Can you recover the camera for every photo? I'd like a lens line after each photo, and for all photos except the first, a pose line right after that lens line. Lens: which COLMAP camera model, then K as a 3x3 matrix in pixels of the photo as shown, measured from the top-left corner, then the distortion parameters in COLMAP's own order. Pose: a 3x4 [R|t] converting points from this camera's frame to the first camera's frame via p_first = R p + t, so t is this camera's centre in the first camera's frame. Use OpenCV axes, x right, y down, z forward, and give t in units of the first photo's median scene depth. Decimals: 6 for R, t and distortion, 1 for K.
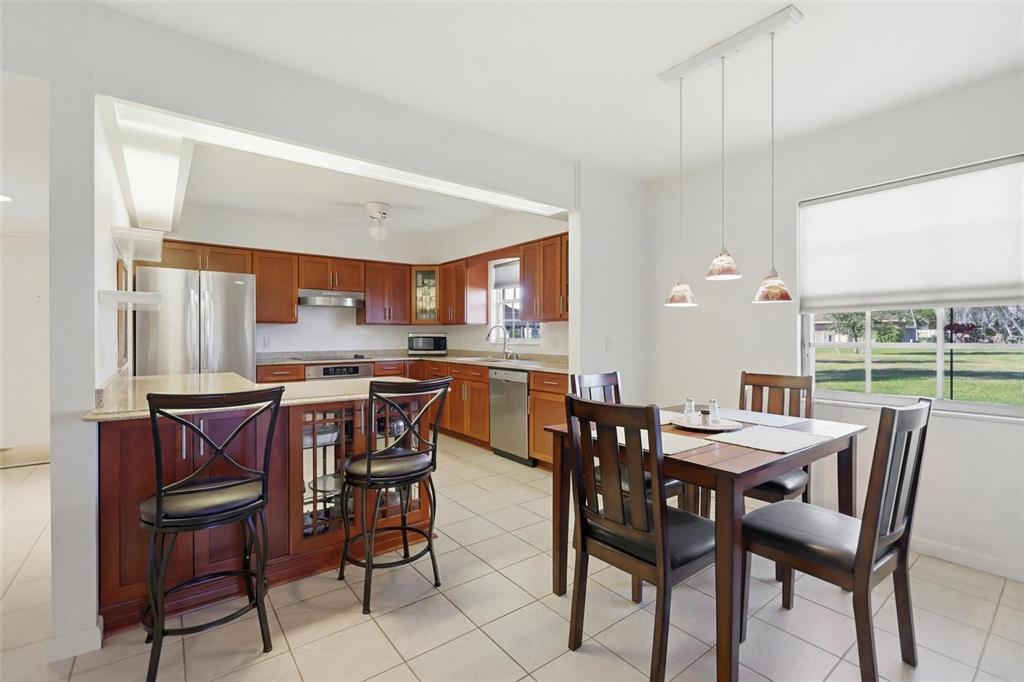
lens RADIAL K [[463.1, 0, 515.7], [0, 463.1, 338.1], [0, 0, 1]] dist [0.003280, 0.000327]
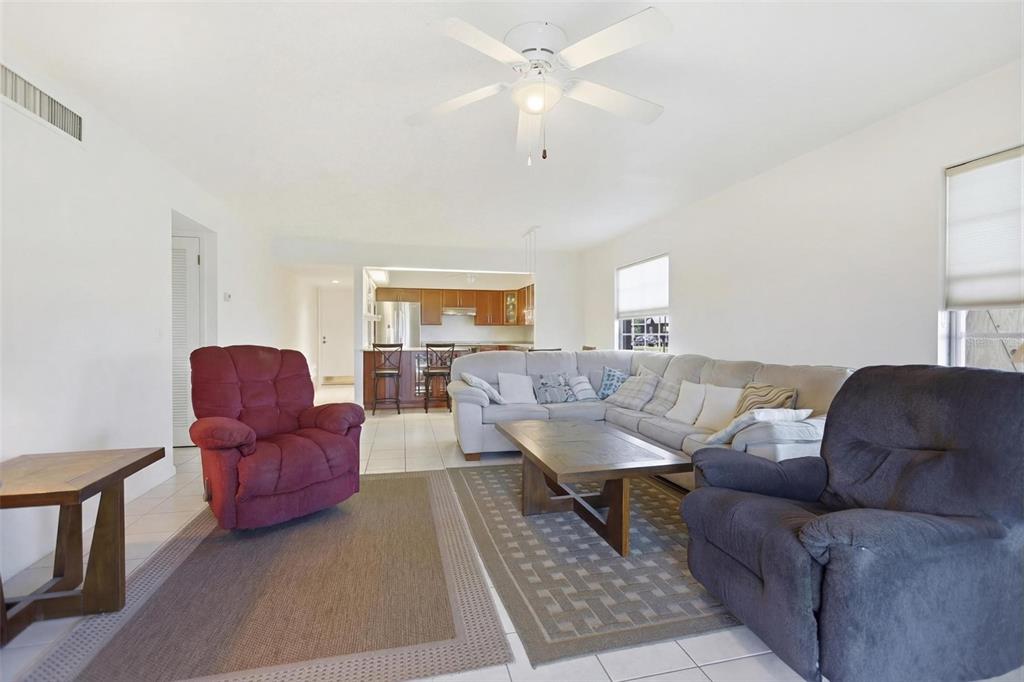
lens RADIAL K [[463.1, 0, 511.2], [0, 463.1, 339.1], [0, 0, 1]] dist [0.003280, 0.000327]
pose [[0.911374, 0.007670, -0.411508, 0.619866], [-0.005928, 0.999967, 0.005510, 0.016848], [0.411537, -0.002582, 0.911389, -0.687978]]
